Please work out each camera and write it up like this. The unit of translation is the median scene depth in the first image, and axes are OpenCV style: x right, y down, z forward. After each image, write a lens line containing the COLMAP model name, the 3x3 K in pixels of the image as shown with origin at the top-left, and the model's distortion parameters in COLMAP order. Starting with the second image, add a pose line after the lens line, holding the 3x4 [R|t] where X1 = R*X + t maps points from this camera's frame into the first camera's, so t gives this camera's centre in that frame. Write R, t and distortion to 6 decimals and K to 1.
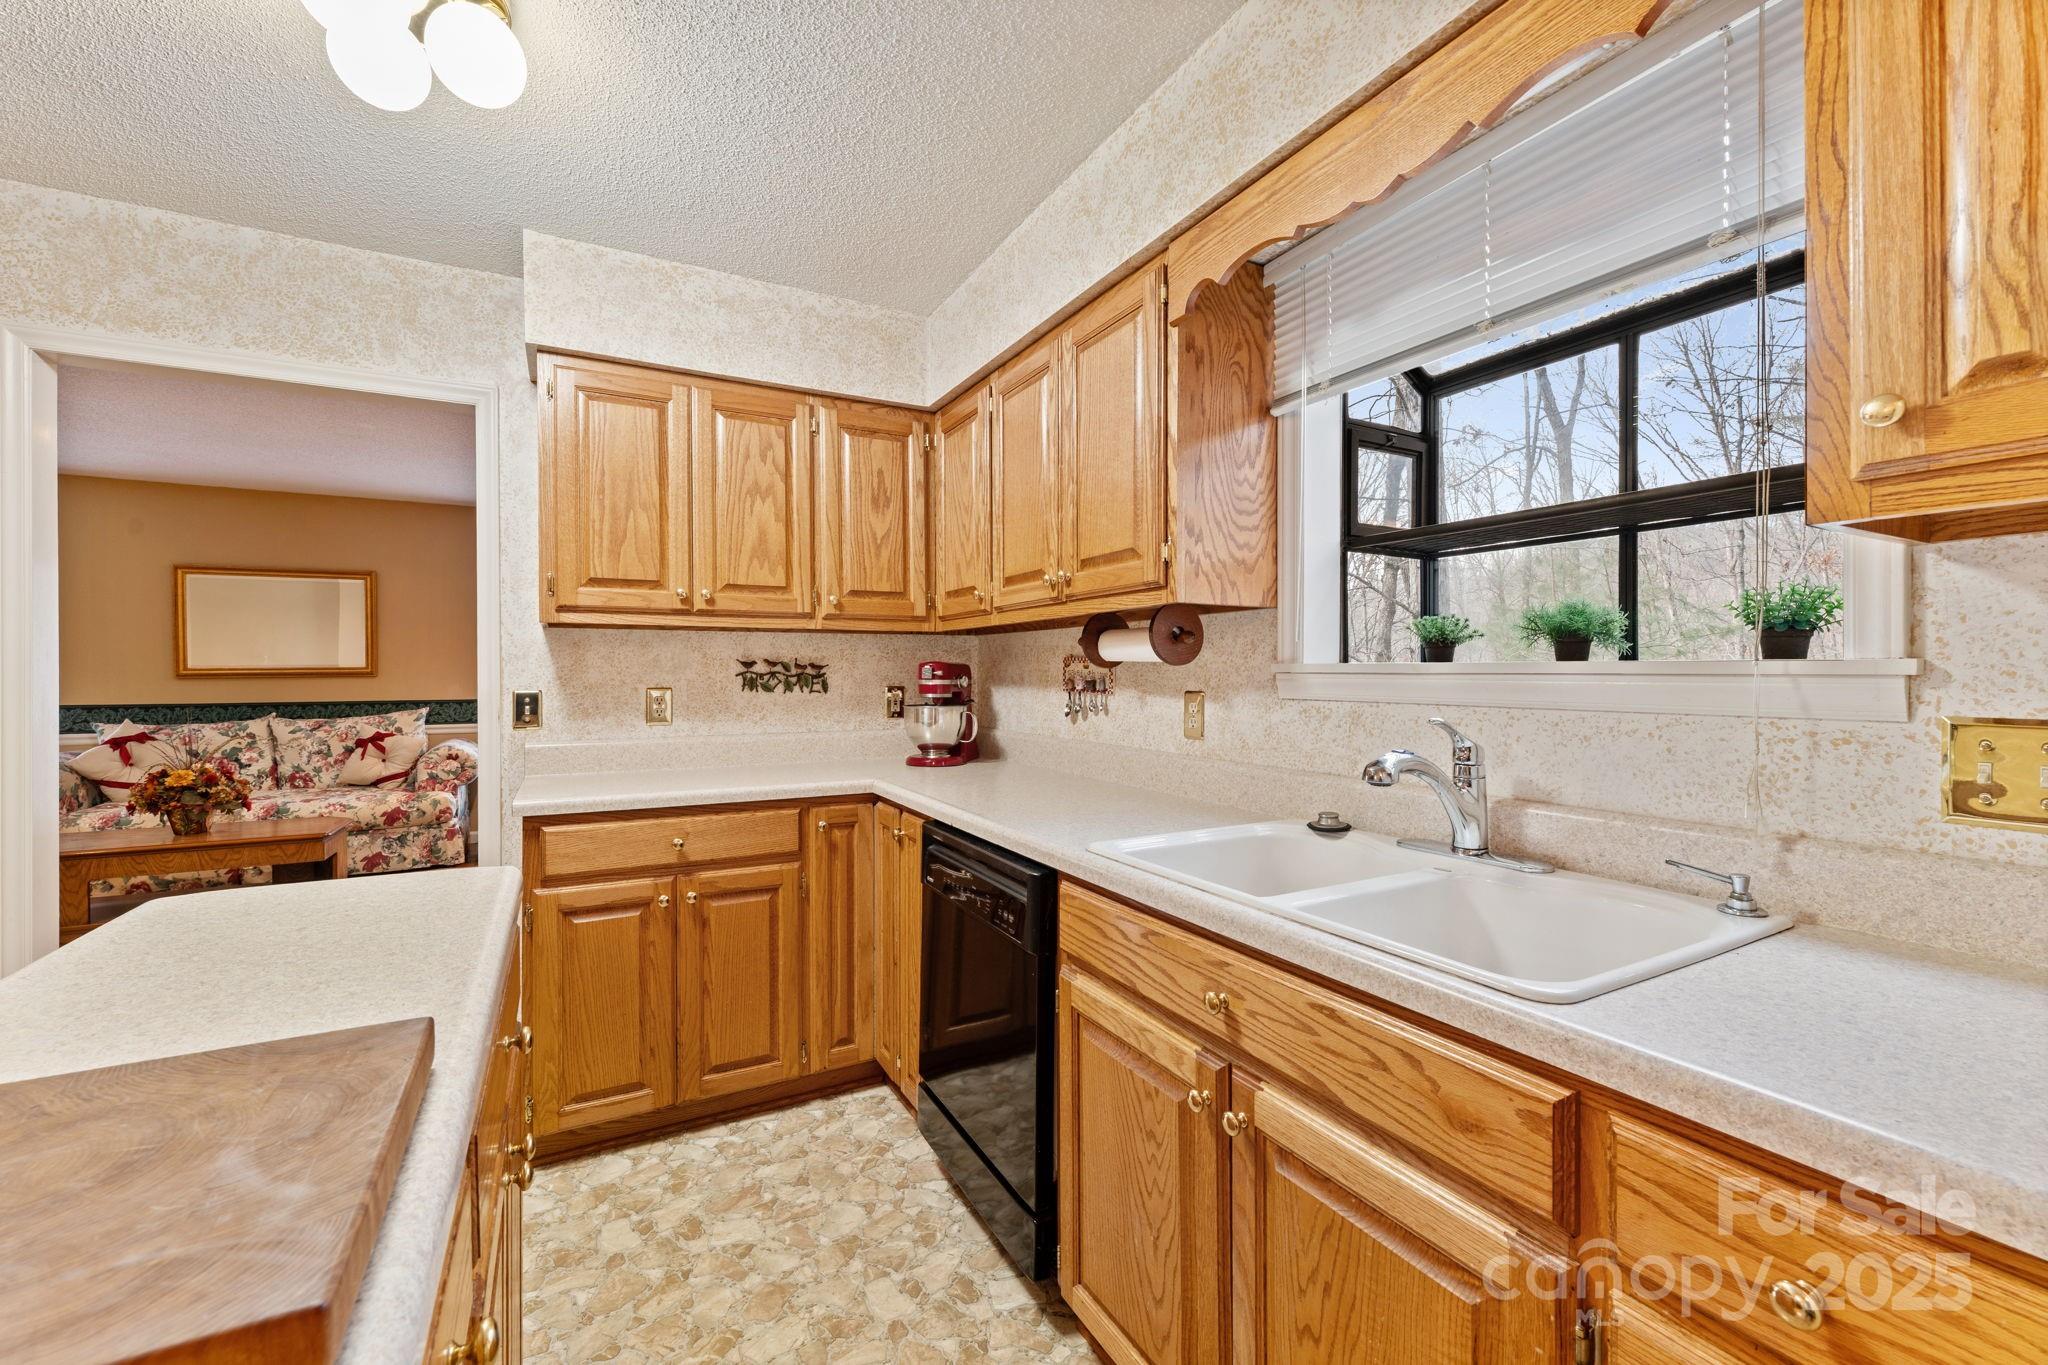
lens RADIAL K [[833.7, 0, 1031.5], [0, 833.7, 679.4], [0, 0, 1]] dist [-0.000423, -0.001046]
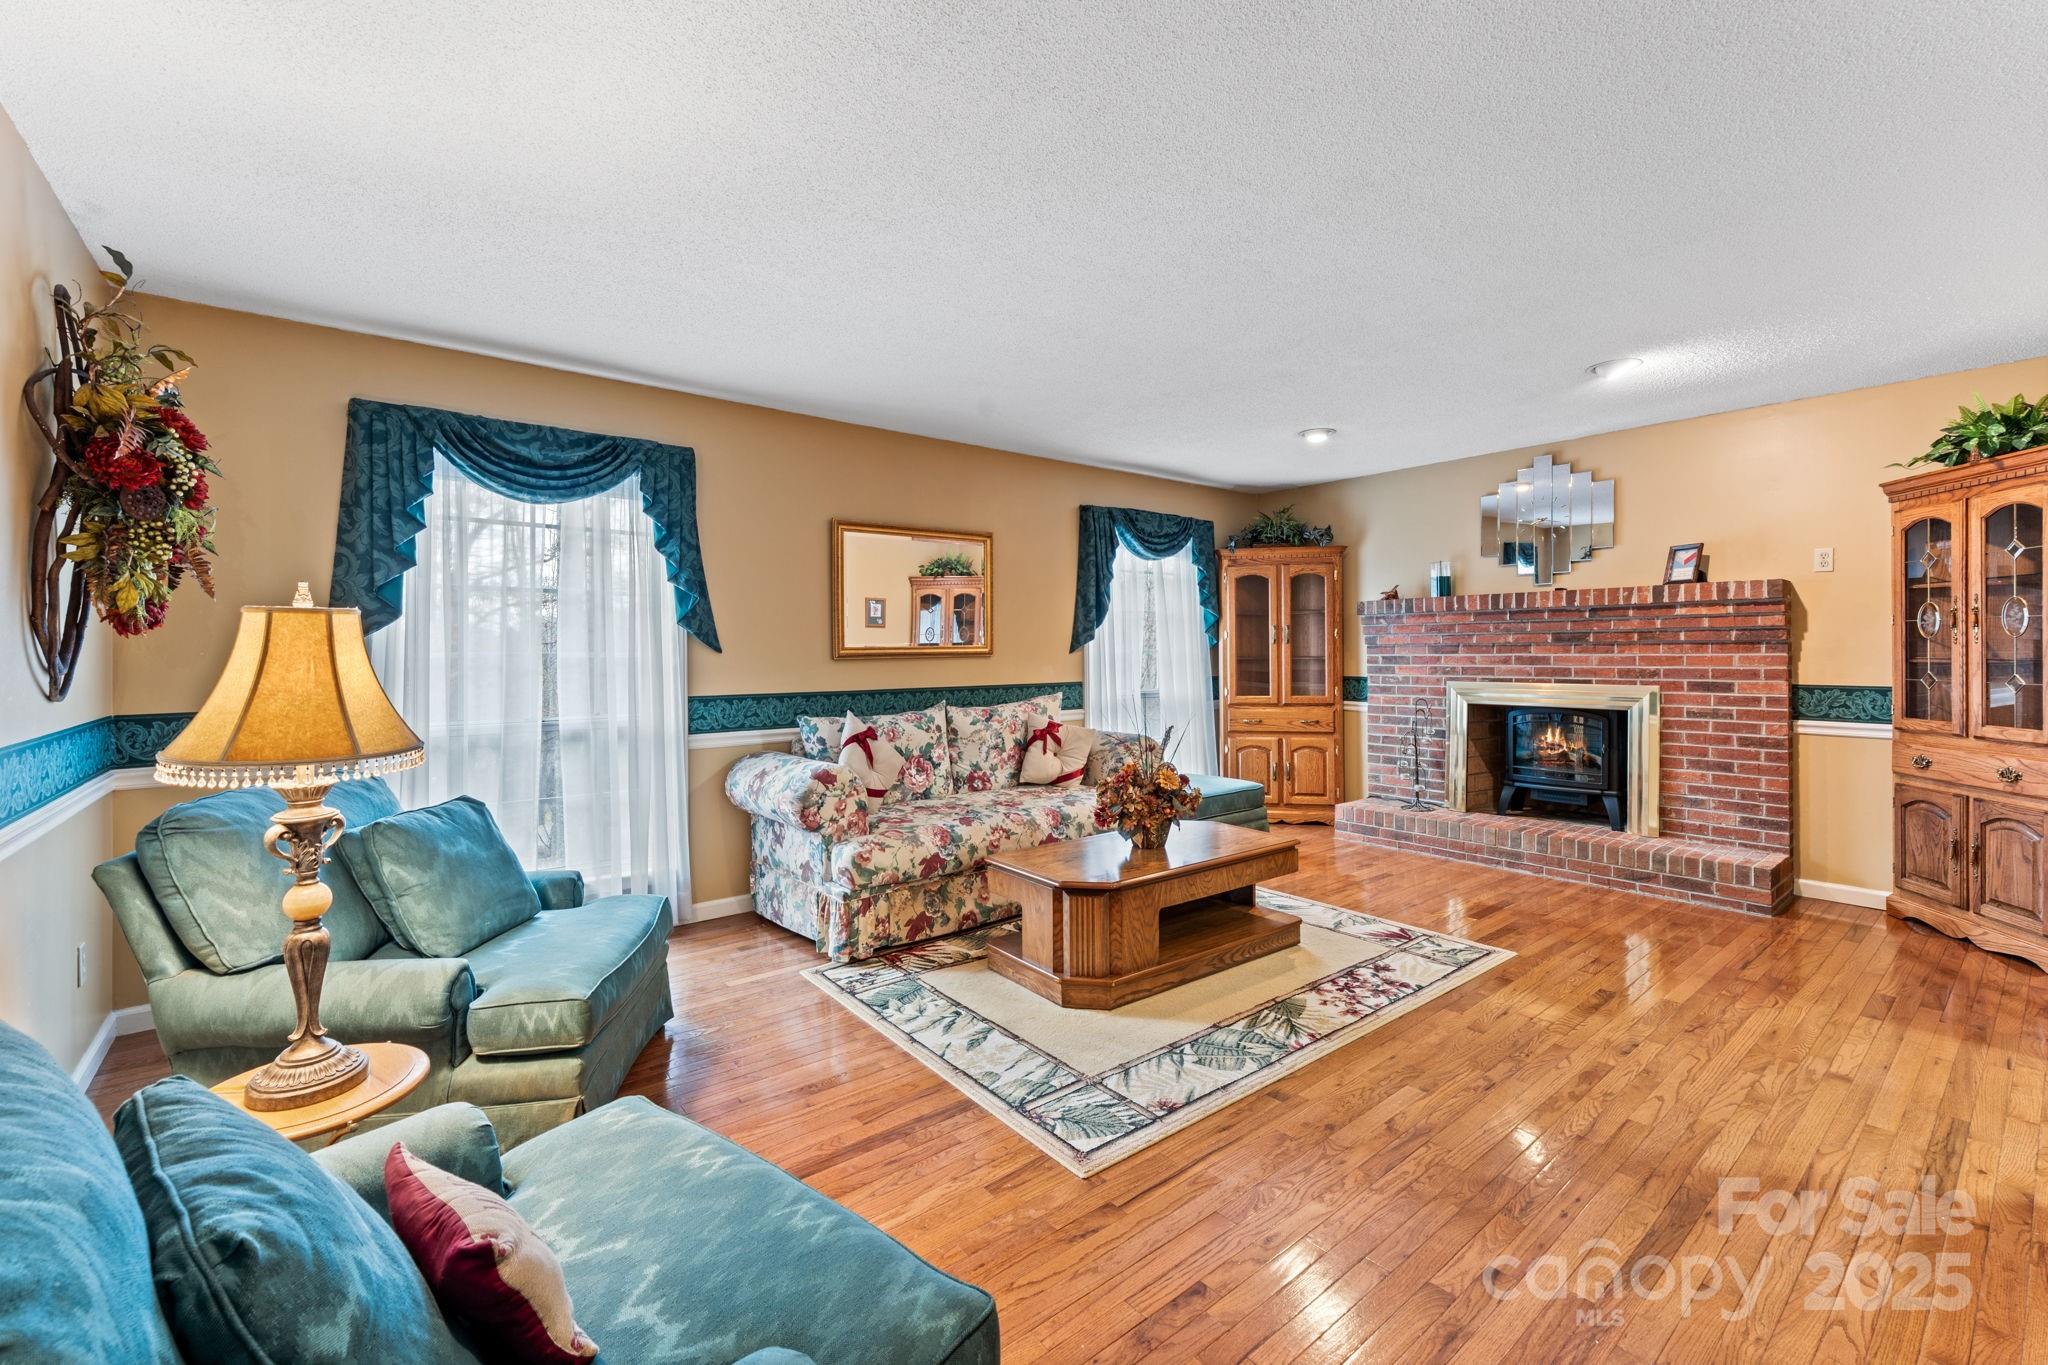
lens RADIAL K [[833.7, 0, 1017.8], [0, 833.7, 667.5], [0, 0, 1]] dist [-0.000423, -0.001046]
pose [[0.984680, -0.008340, 0.174170, -2.871562], [0.006997, 0.999941, 0.008323, 0.002011], [-0.174230, -0.006977, 0.984680, 0.491371]]
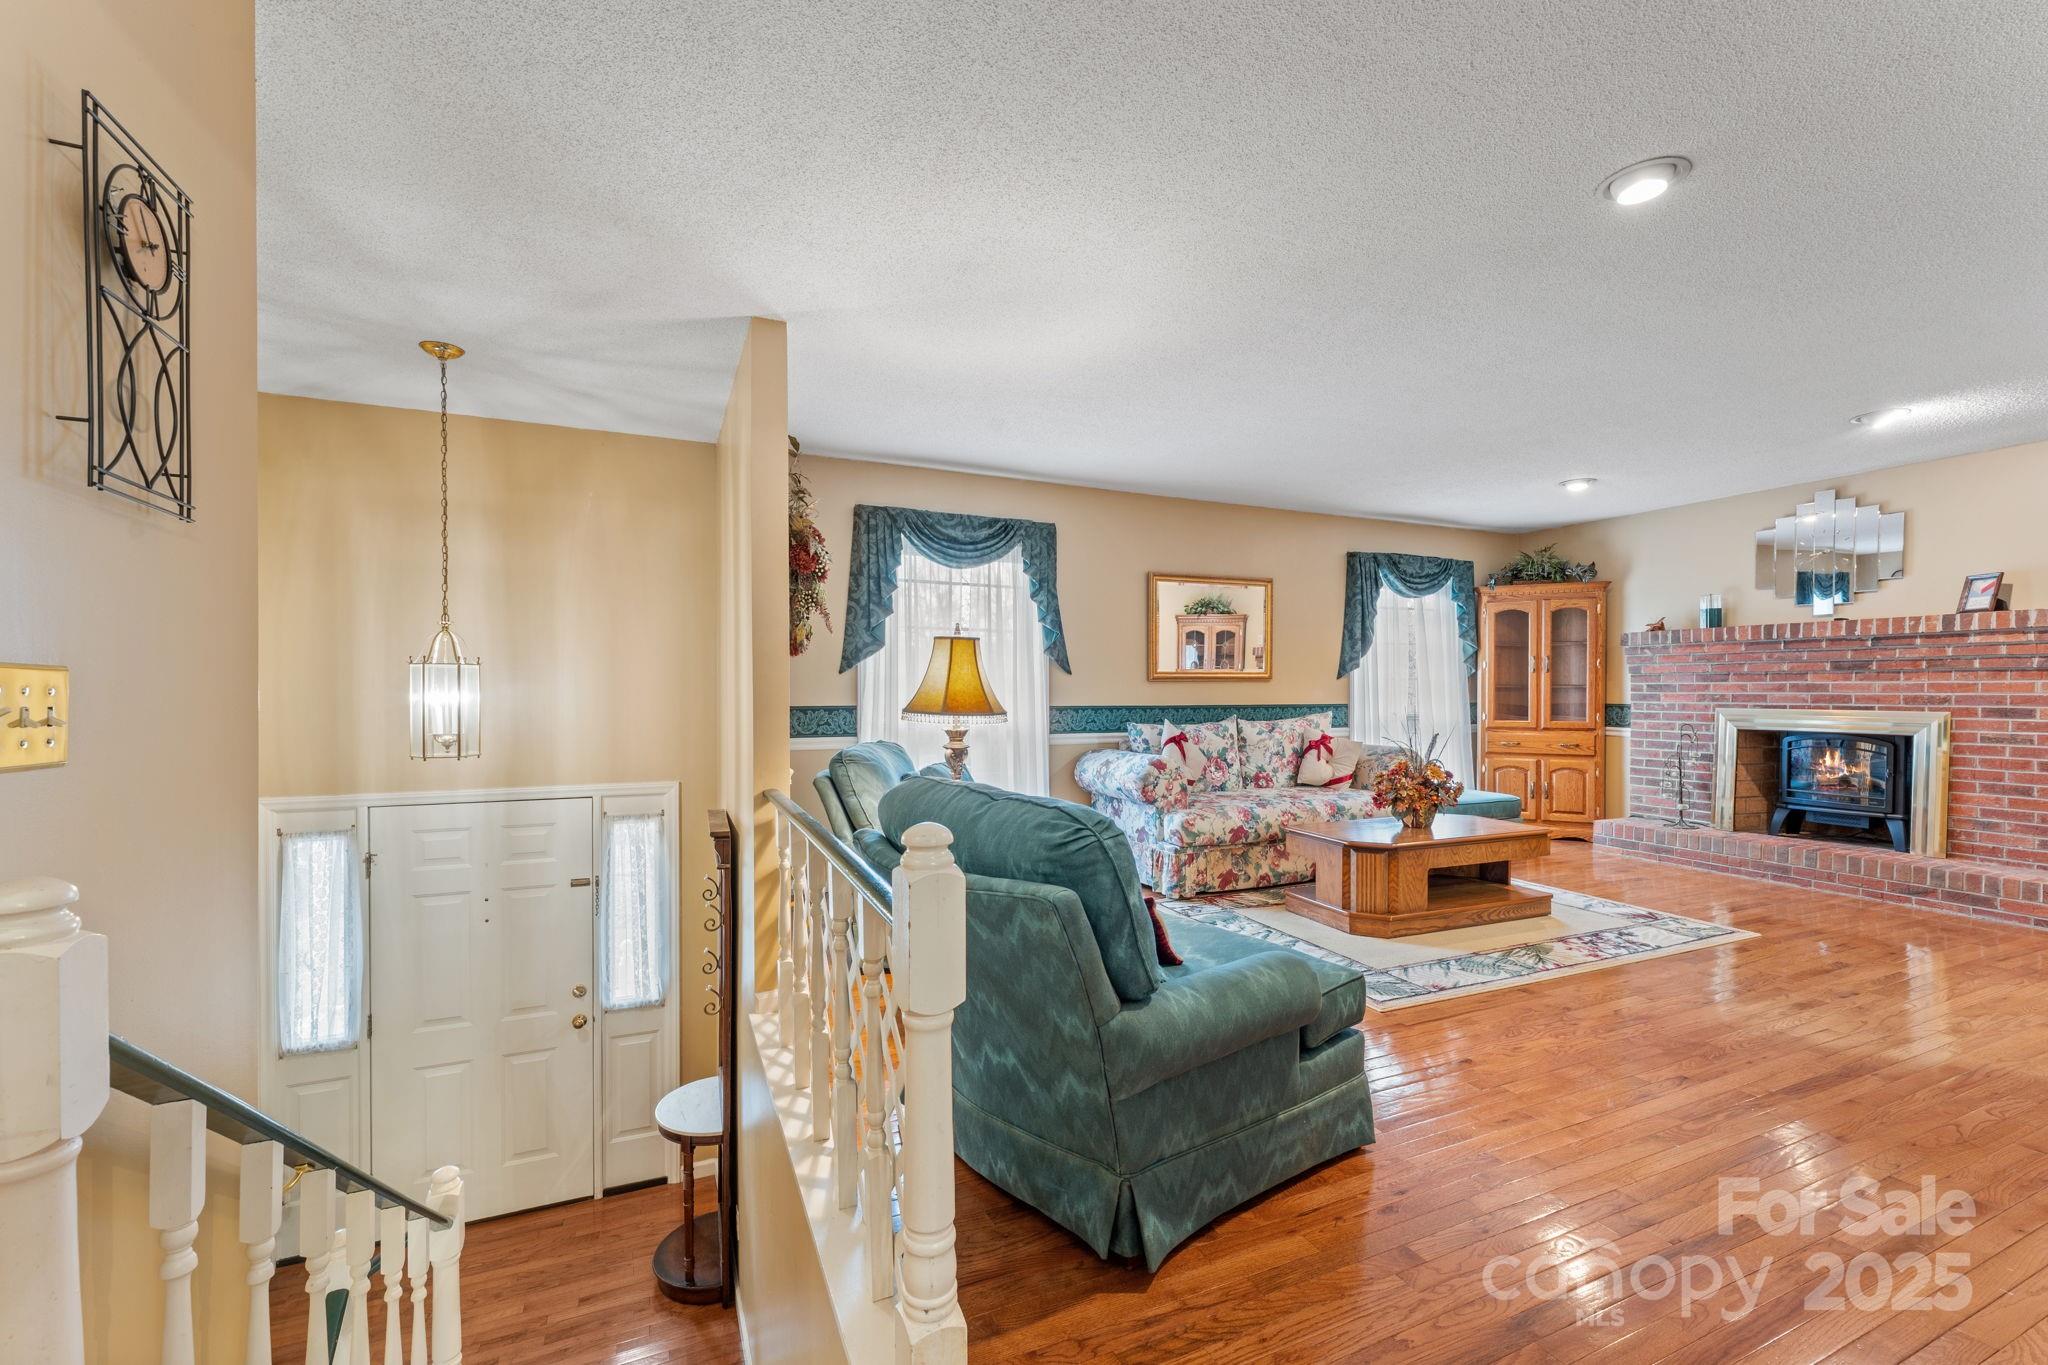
lens RADIAL K [[833.7, 0, 1028.9], [0, 833.7, 704.3], [0, 0, 1]] dist [-0.000423, -0.001046]
pose [[0.997088, 0.004620, -0.076116, -3.177136], [-0.004168, 0.999973, 0.006097, 0.063814], [0.076142, -0.005762, 0.997080, -0.155623]]
